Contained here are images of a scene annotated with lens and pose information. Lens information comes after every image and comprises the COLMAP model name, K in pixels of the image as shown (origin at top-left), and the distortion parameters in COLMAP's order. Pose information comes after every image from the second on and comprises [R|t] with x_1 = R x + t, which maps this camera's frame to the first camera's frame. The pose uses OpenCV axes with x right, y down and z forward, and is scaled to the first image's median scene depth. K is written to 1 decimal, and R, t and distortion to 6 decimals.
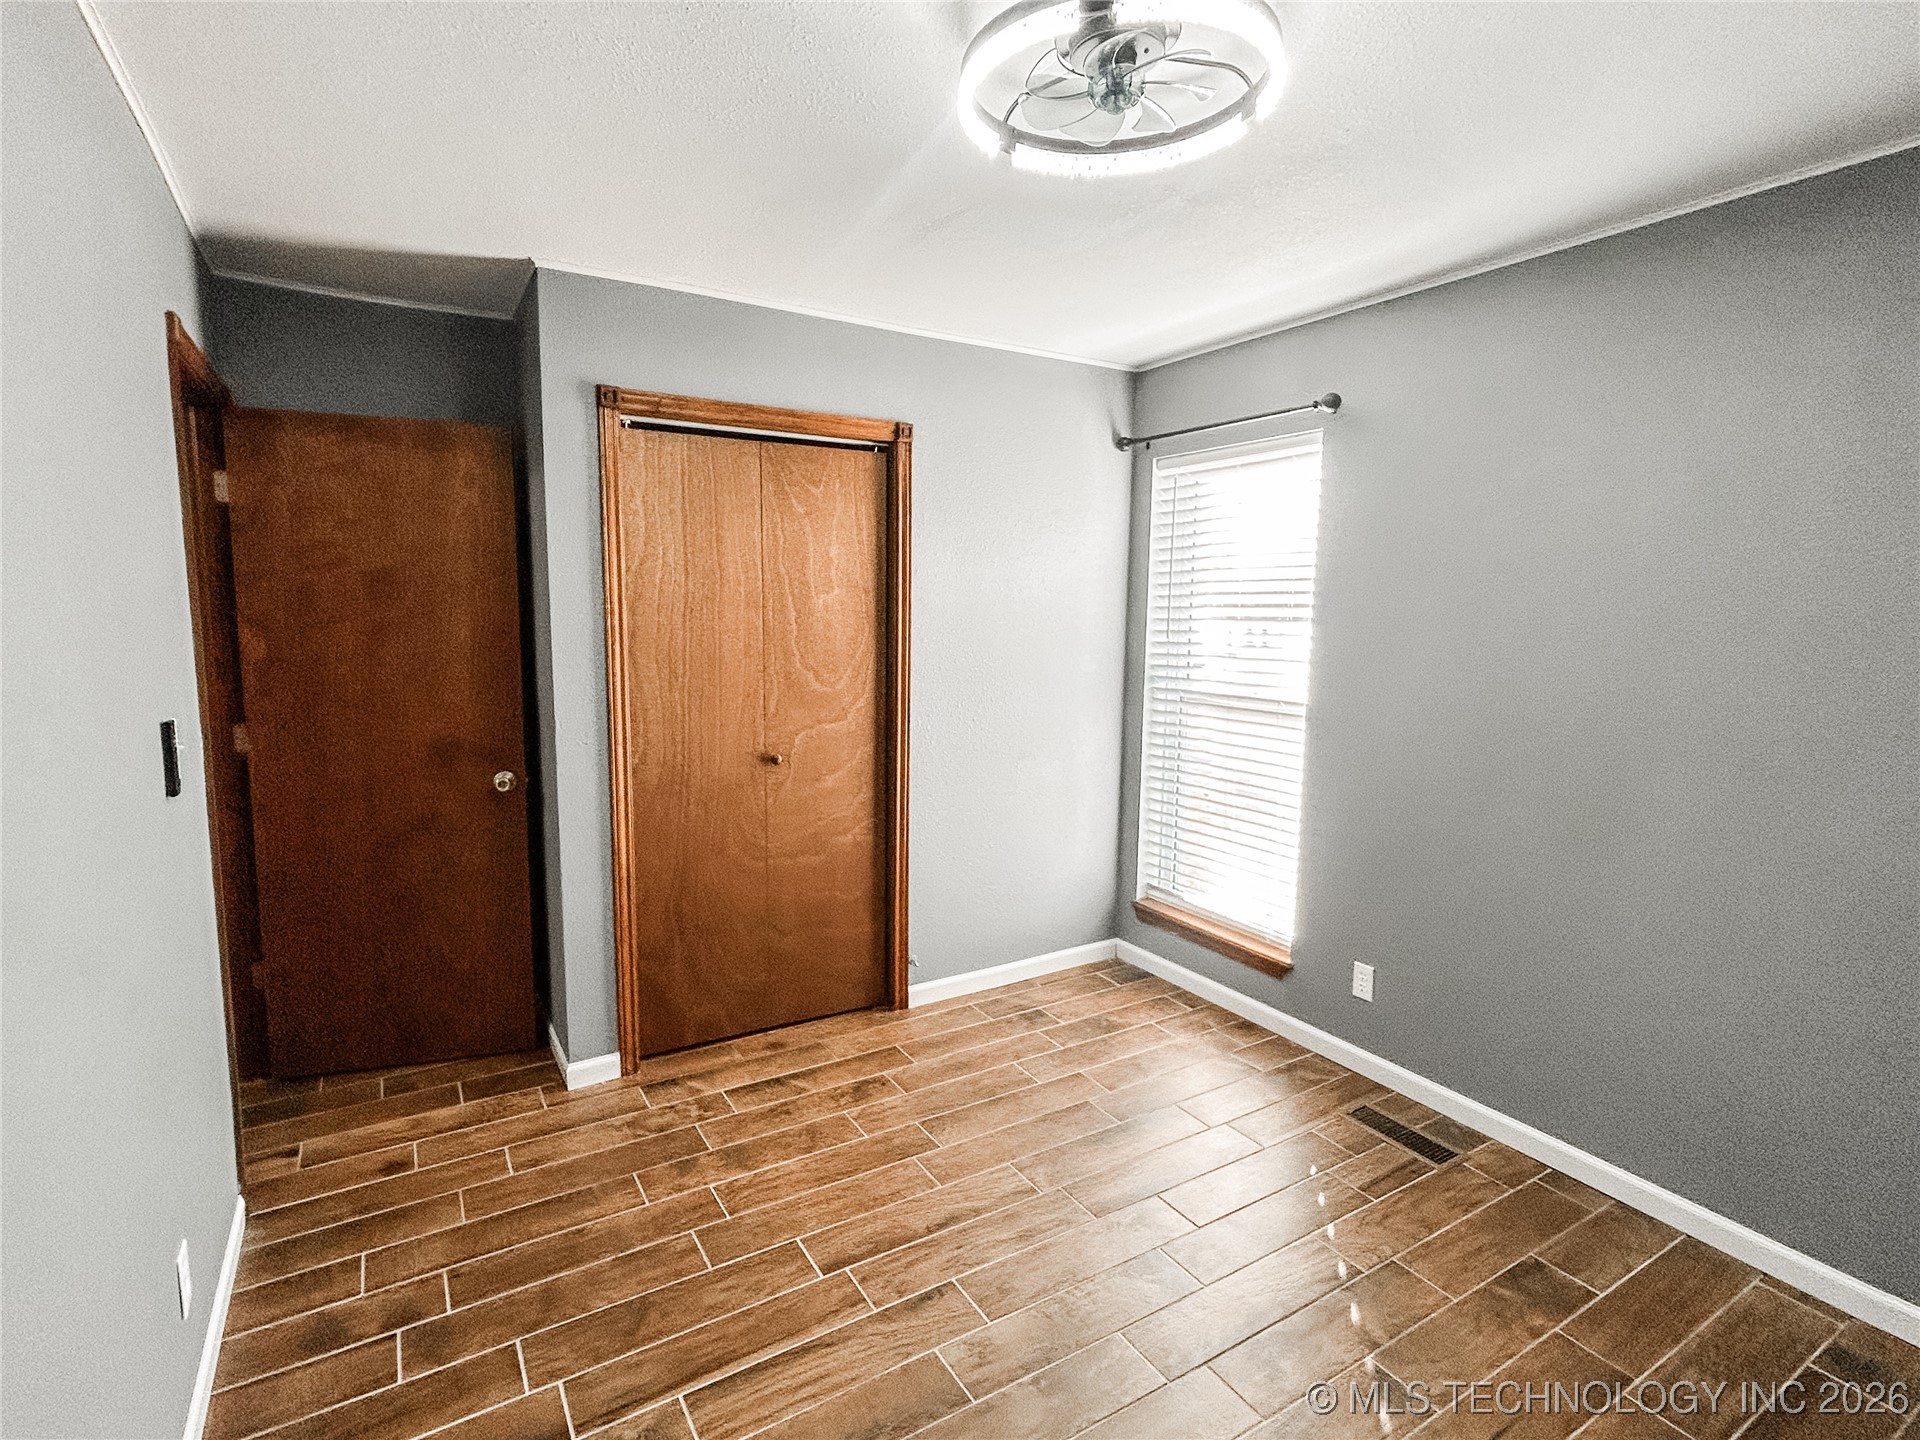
lens RADIAL K [[947.4, 0, 946.9], [0, 947.4, 719.3], [0, 0, 1]] dist [-0.003239, 0.001249]
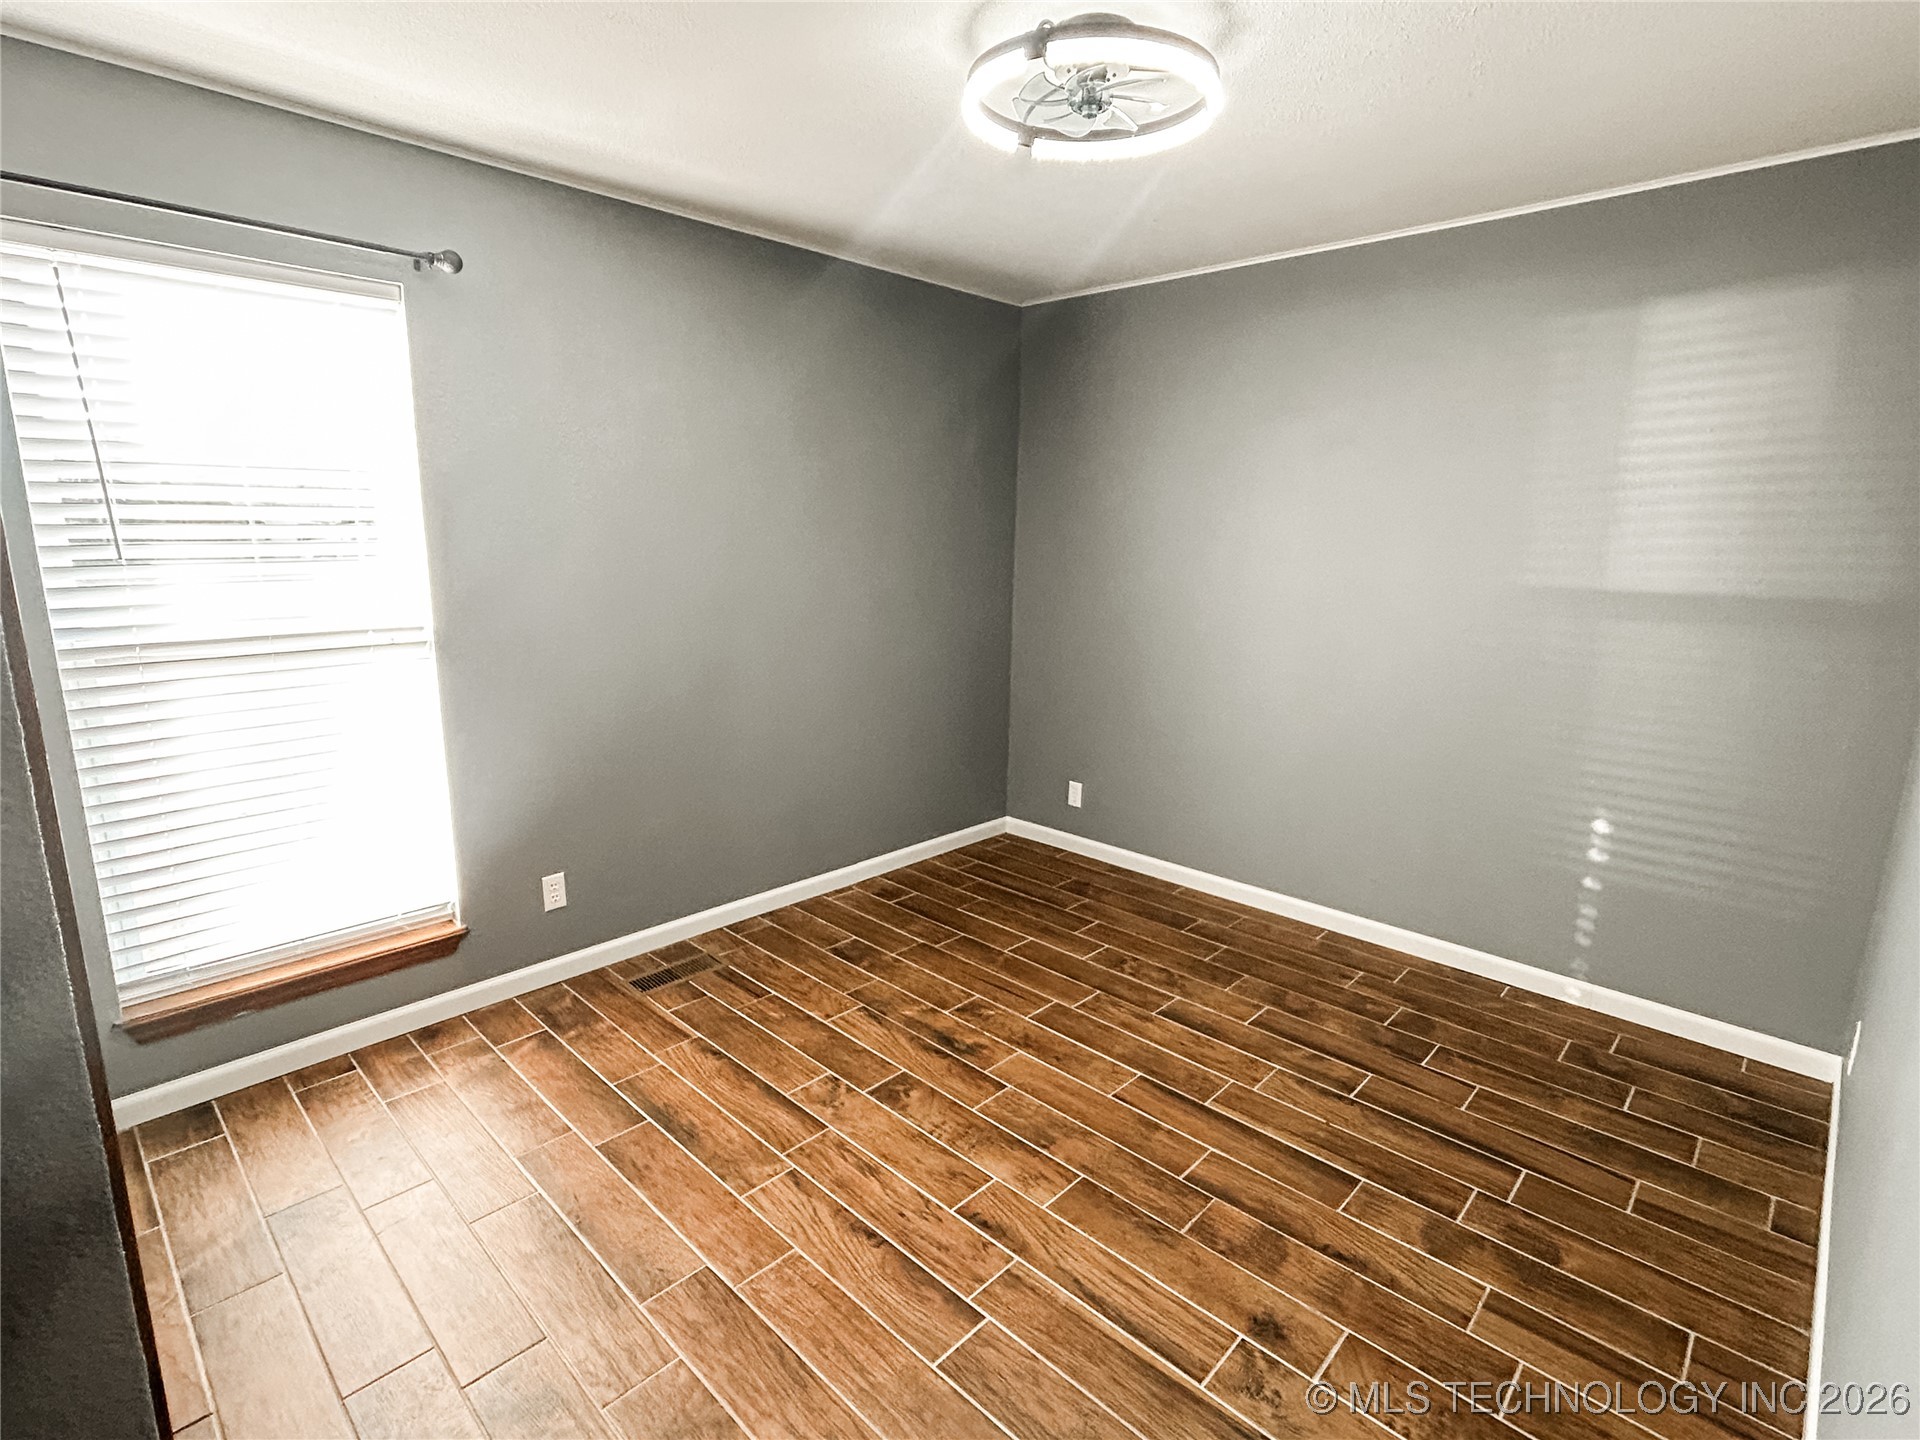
lens RADIAL K [[947.4, 0, 946.9], [0, 947.4, 719.3], [0, 0, 1]] dist [-0.003239, 0.001249]
pose [[-0.256657, -0.209427, 0.943540, -0.714061], [0.102585, 0.964824, 0.242056, -0.122010], [-0.961043, 0.158918, -0.226144, 1.006696]]
